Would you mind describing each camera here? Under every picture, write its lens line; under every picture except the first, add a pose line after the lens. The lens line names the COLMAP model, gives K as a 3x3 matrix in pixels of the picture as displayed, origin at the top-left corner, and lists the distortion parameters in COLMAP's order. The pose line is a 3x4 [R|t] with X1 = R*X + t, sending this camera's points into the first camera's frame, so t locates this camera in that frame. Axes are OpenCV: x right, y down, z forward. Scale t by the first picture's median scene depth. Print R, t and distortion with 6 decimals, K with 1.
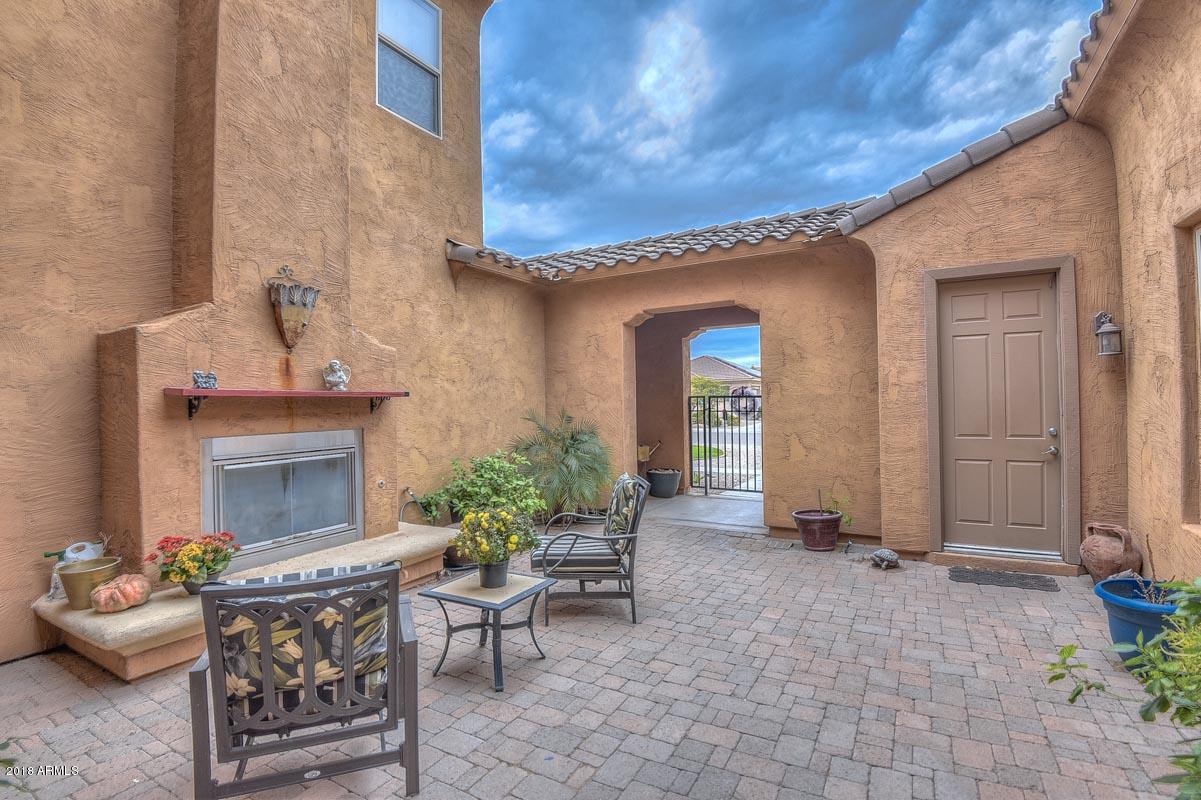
lens RADIAL K [[544.5, 0, 589.1], [0, 544.5, 399.5], [0, 0, 1]] dist [-0.001444, -0.025119]
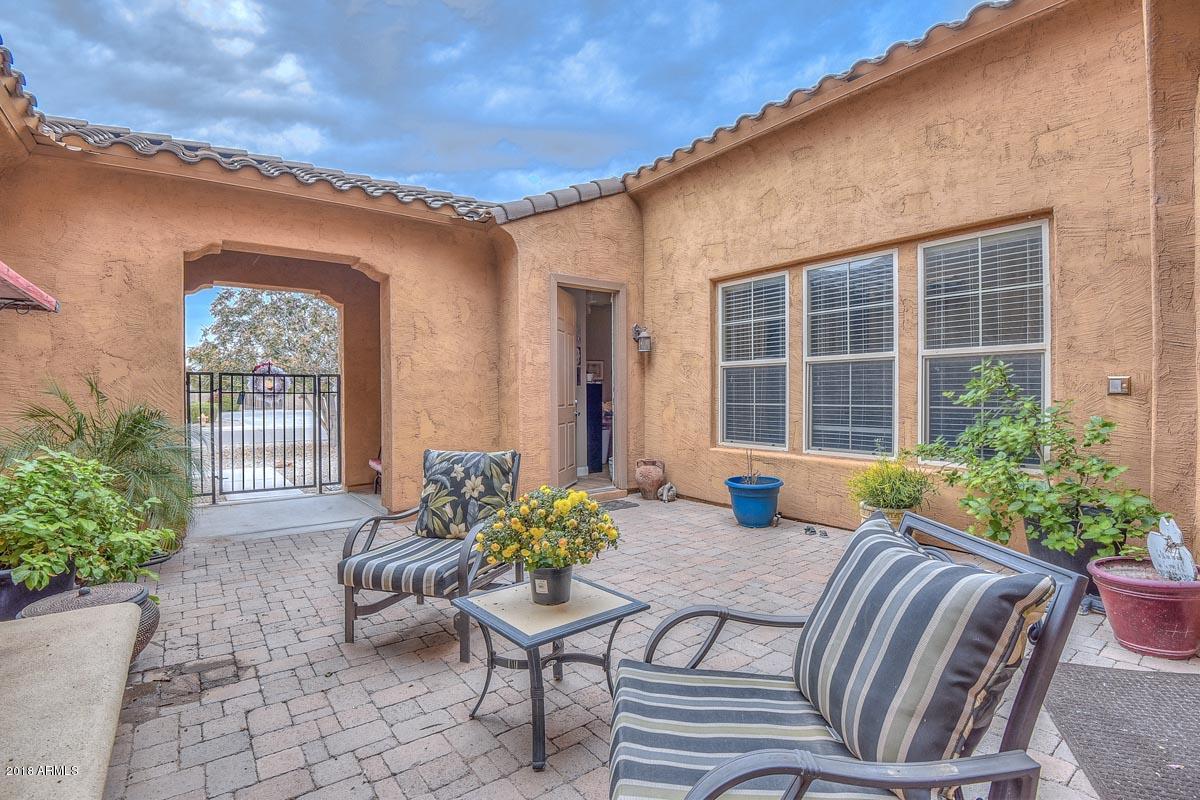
lens RADIAL K [[544.1, 0, 588.6], [0, 544.1, 399.5], [0, 0, 1]] dist [-0.001444, -0.025119]
pose [[0.405589, 0.002698, 0.914052, -0.464944], [-0.006871, 0.999976, 0.000097, 0.049043], [-0.914030, -0.006319, 0.405598, 0.401858]]
